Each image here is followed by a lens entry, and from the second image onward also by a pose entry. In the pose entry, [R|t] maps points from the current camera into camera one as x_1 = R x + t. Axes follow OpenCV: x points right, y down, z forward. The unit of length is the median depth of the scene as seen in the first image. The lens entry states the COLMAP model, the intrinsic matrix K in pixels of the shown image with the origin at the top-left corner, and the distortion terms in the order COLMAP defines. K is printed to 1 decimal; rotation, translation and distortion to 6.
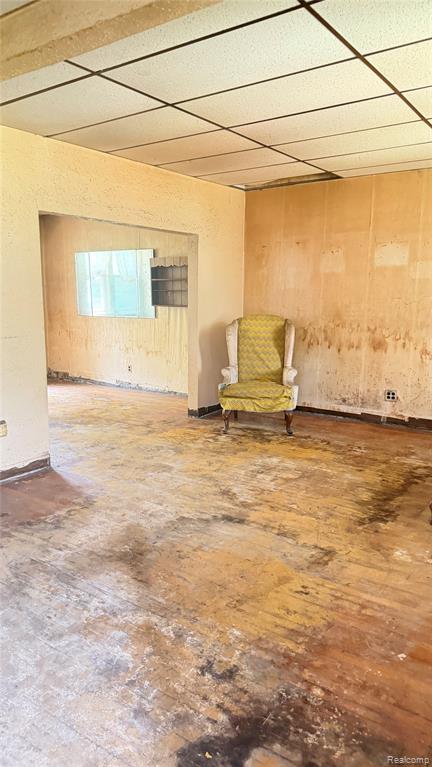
lens RADIAL K [[548.2, 0, 215.5], [0, 548.2, 383.8], [0, 0, 1]] dist [-0.001533, -0.000303]
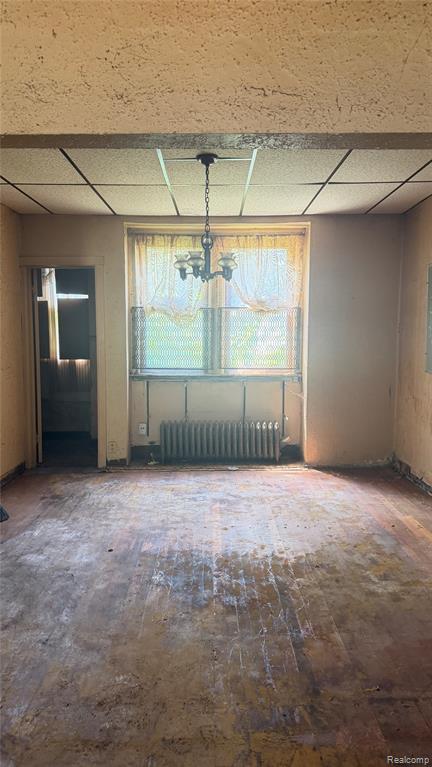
lens RADIAL K [[548.2, 0, 215.3], [0, 548.2, 383.3], [0, 0, 1]] dist [-0.001533, -0.000303]
pose [[0.571973, 0.075125, -0.816825, 0.123478], [-0.129805, 0.991539, 0.000299, -0.116896], [0.809937, 0.105857, 0.576885, 0.676869]]
